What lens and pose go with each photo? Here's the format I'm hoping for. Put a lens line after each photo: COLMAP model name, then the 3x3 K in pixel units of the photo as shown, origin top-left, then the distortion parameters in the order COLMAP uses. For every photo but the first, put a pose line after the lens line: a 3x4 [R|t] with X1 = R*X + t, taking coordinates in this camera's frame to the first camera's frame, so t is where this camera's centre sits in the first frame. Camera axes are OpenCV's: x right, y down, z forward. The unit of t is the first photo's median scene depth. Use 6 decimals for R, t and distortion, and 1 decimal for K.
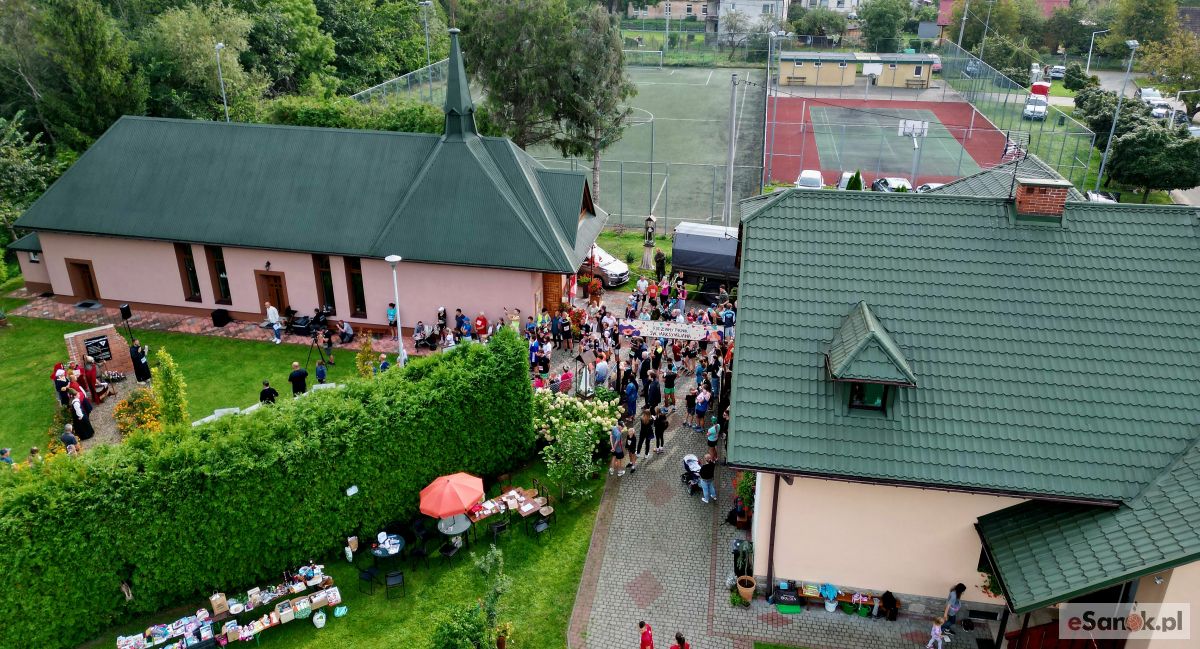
lens RADIAL K [[790.9, 0, 601.6], [0, 790.9, 271.4], [0, 0, 1]] dist [0.037722, -0.053119]
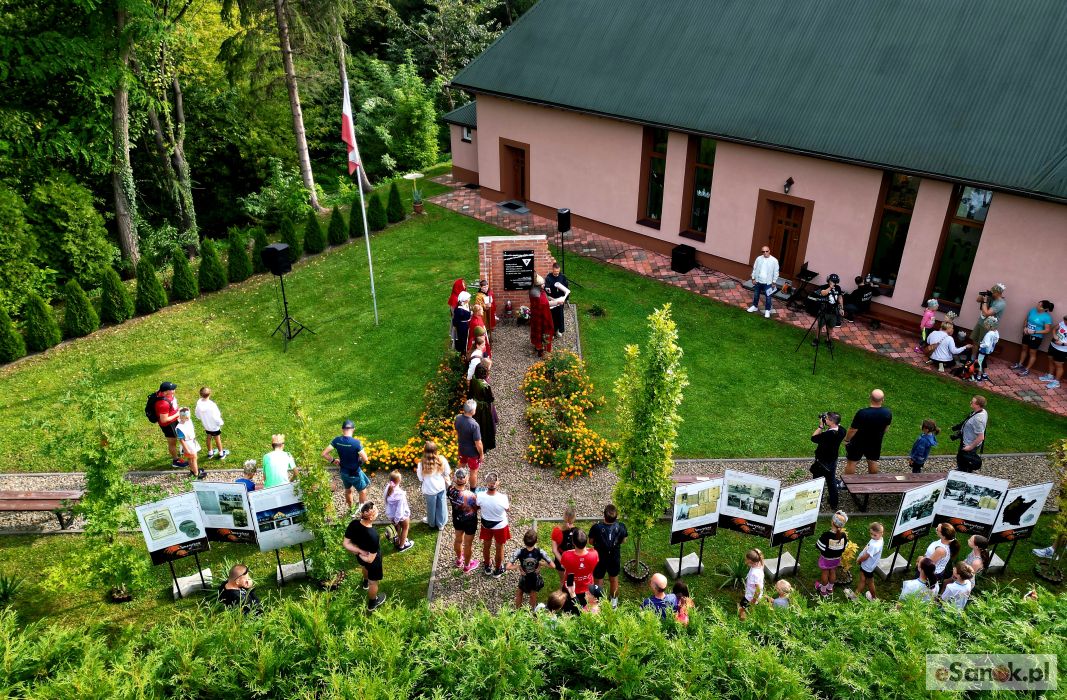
lens RADIAL K [[743.9, 0, 534.0], [0, 743.9, 291.8], [0, 0, 1]] dist [0.004429, -0.000587]
pose [[0.843316, 0.220206, -0.490232, -0.284031], [-0.188666, 0.975448, 0.113607, 0.039285], [0.503212, -0.003316, 0.864156, 0.428357]]
